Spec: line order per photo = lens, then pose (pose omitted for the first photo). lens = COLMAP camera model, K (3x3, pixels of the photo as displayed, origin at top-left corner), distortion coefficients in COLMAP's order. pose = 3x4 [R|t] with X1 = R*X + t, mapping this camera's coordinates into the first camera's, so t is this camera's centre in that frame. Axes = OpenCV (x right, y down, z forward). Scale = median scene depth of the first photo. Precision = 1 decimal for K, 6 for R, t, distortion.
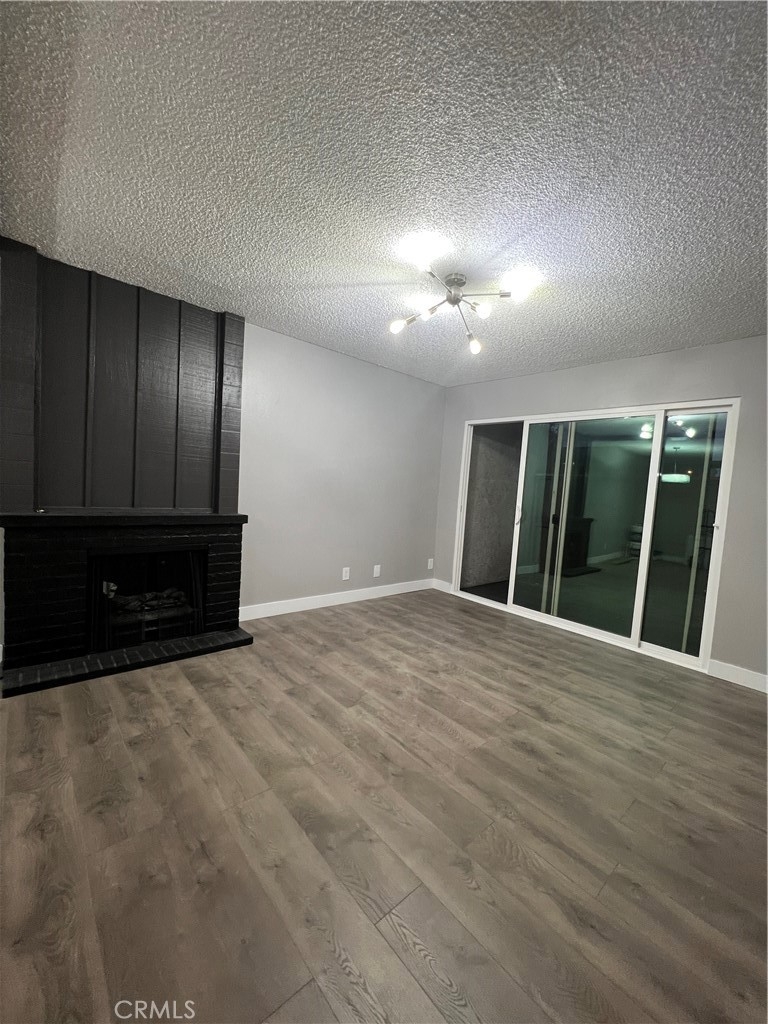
lens RADIAL K [[408.1, 0, 381.7], [0, 408.1, 512.0], [0, 0, 1]] dist [0.001928, 0.000119]
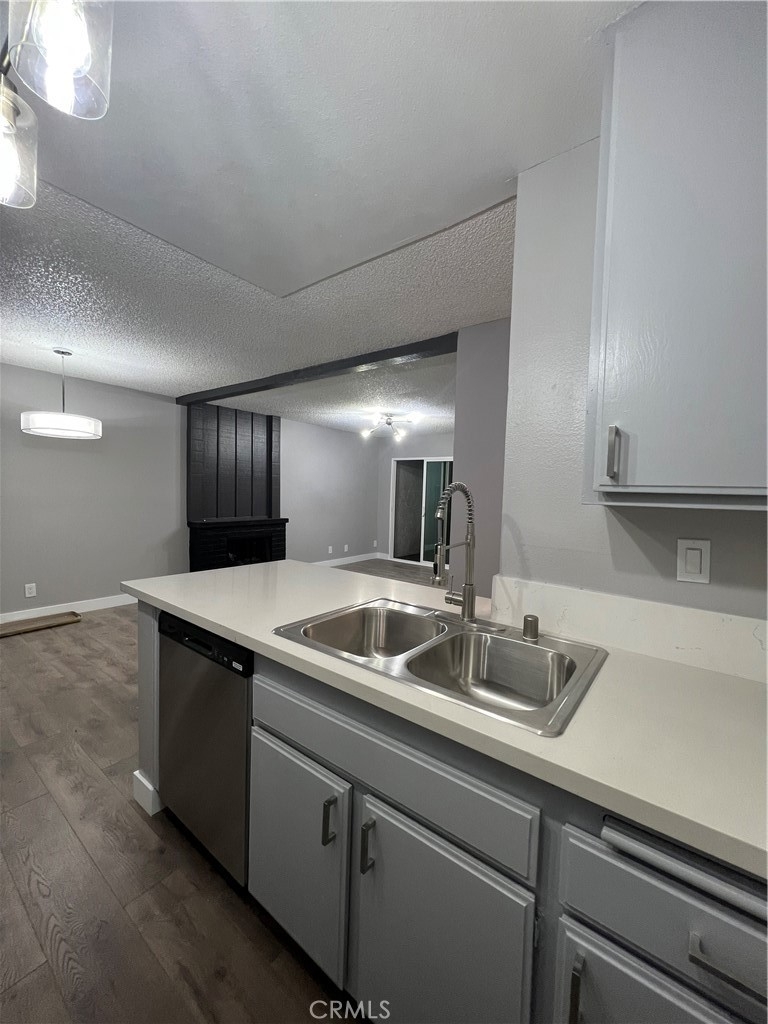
lens RADIAL K [[408.1, 0, 386.2], [0, 408.1, 510.0], [0, 0, 1]] dist [0.001928, 0.000119]
pose [[0.977985, -0.048166, 0.203043, -0.190507], [0.050214, 0.998726, -0.004943, 0.001226], [-0.202546, 0.015029, 0.979157, -0.720985]]
